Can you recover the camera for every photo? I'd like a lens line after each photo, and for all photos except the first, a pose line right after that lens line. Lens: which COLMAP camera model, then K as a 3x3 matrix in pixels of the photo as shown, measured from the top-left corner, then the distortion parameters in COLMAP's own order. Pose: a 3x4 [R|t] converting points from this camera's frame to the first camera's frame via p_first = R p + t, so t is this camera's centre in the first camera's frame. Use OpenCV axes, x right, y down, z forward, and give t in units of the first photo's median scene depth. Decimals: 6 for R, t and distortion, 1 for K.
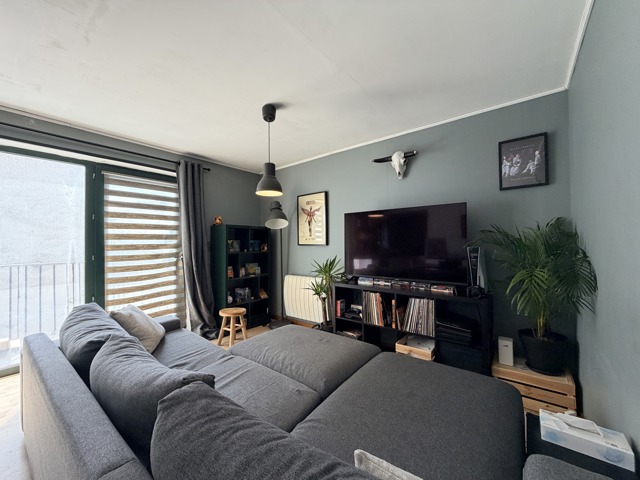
lens RADIAL K [[252.8, 0, 319.3], [0, 252.8, 240.5], [0, 0, 1]] dist [0.003973, -0.000159]
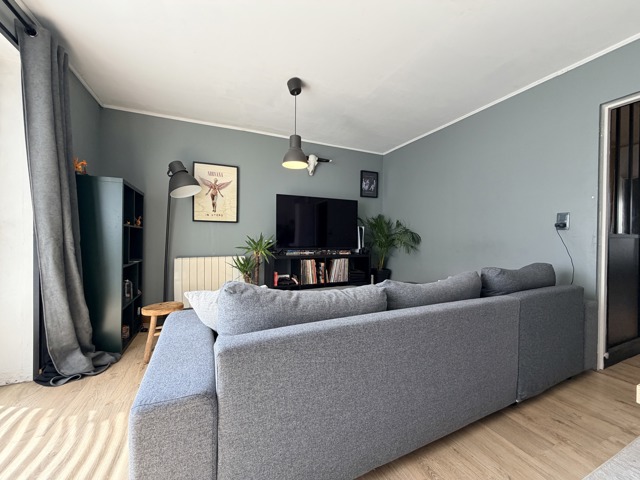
lens RADIAL K [[252.8, 0, 317.9], [0, 252.8, 240.9], [0, 0, 1]] dist [0.003973, -0.000159]
pose [[0.470579, 0.015145, 0.882228, -0.916160], [-0.013868, 0.999856, -0.009767, 0.126032], [-0.882249, -0.007639, 0.470722, 0.366948]]
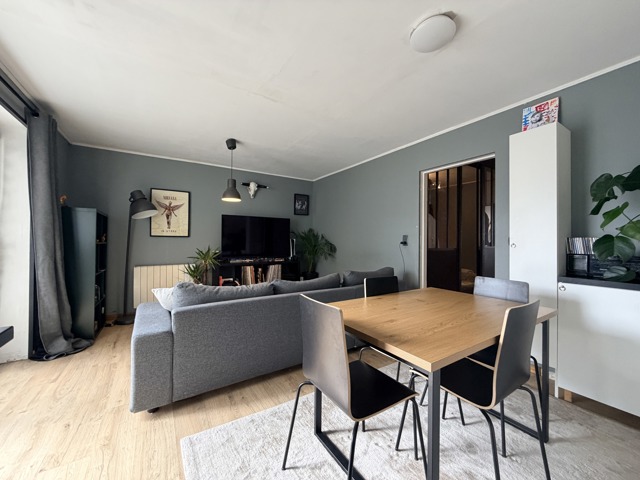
lens RADIAL K [[252.8, 0, 317.8], [0, 252.8, 239.9], [0, 0, 1]] dist [0.003973, -0.000159]
pose [[0.332329, 0.029067, 0.942716, -1.208319], [-0.009736, 0.999577, -0.027388, 0.080045], [-0.943113, -0.000076, 0.332471, 0.037275]]
